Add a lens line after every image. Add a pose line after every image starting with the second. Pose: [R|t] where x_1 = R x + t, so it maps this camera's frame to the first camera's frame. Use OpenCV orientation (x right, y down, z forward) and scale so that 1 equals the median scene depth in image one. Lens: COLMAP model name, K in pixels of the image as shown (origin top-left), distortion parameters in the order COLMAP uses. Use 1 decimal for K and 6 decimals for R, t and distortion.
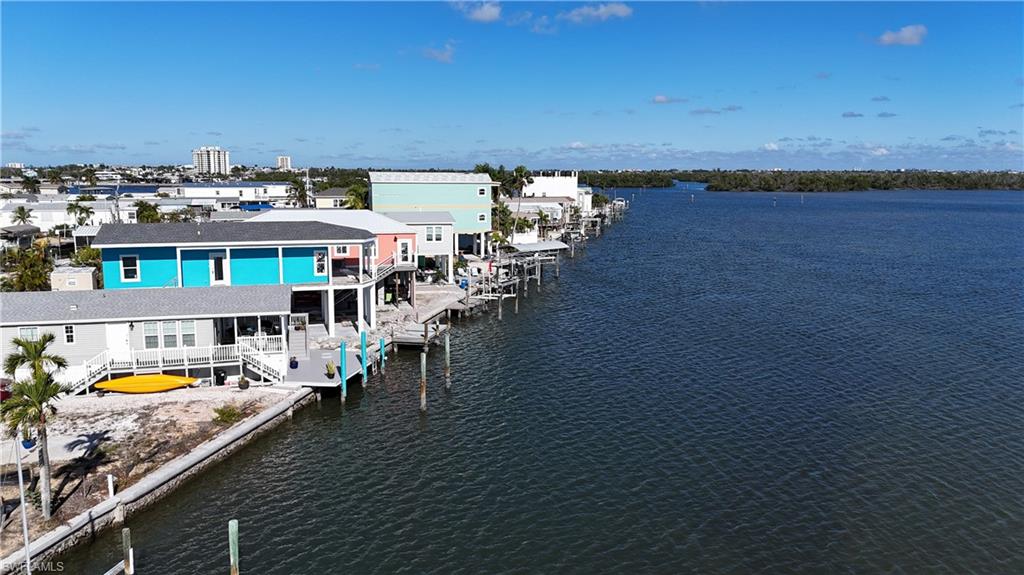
lens RADIAL K [[774.3, 0, 515.2], [0, 774.3, 285.7], [0, 0, 1]] dist [0.053360, -0.081121]
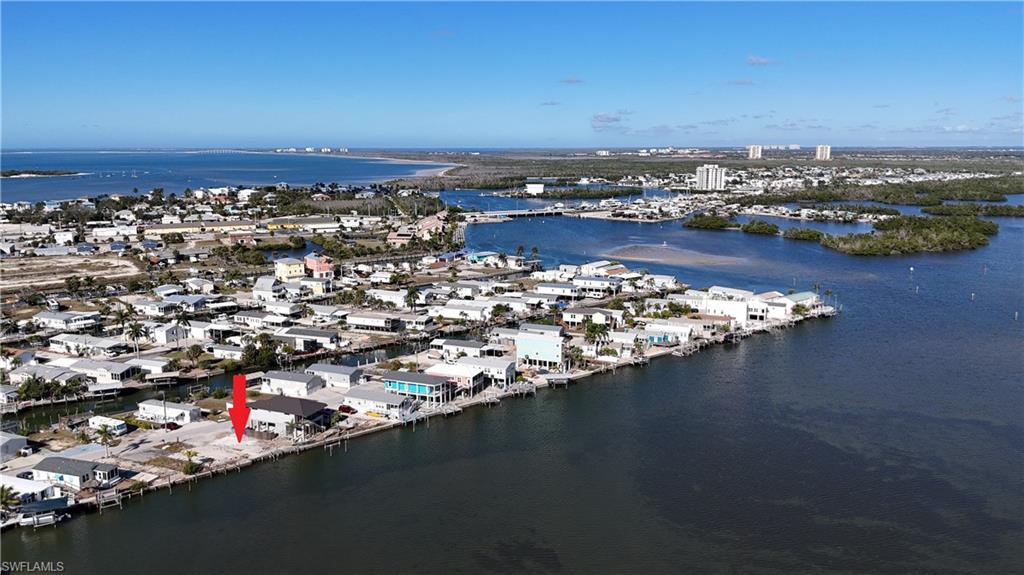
lens RADIAL K [[778.3, 0, 516.1], [0, 778.3, 292.6], [0, 0, 1]] dist [0.092252, -0.139682]
pose [[0.768060, 0.115173, -0.629936, 3.224834], [-0.087857, 0.993344, 0.074494, -1.080210], [0.634323, -0.001872, 0.773066, -2.267941]]
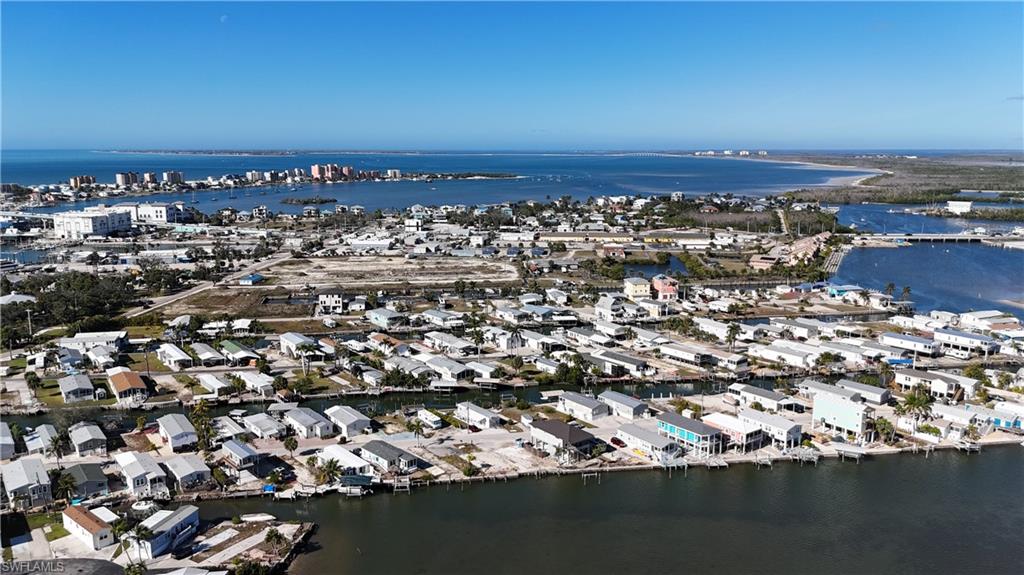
lens RADIAL K [[778.3, 0, 516.1], [0, 778.3, 292.6], [0, 0, 1]] dist [0.092252, -0.139682]
pose [[0.349240, 0.171295, -0.921244, 3.803147], [-0.134657, 0.982119, 0.131566, -1.471301], [0.927308, 0.078103, 0.366061, -1.757392]]
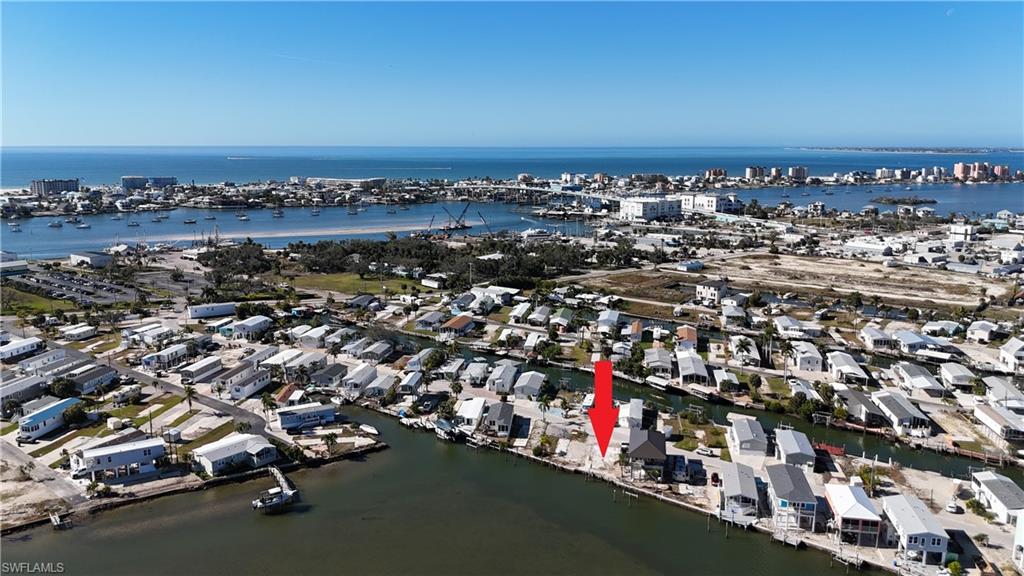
lens RADIAL K [[778.3, 0, 516.1], [0, 778.3, 293.1], [0, 0, 1]] dist [0.092252, -0.139682]
pose [[-0.453624, 0.165420, -0.875706, 3.631730], [-0.133760, 0.958854, 0.250416, -1.871251], [0.881098, 0.230729, -0.412832, 1.485911]]
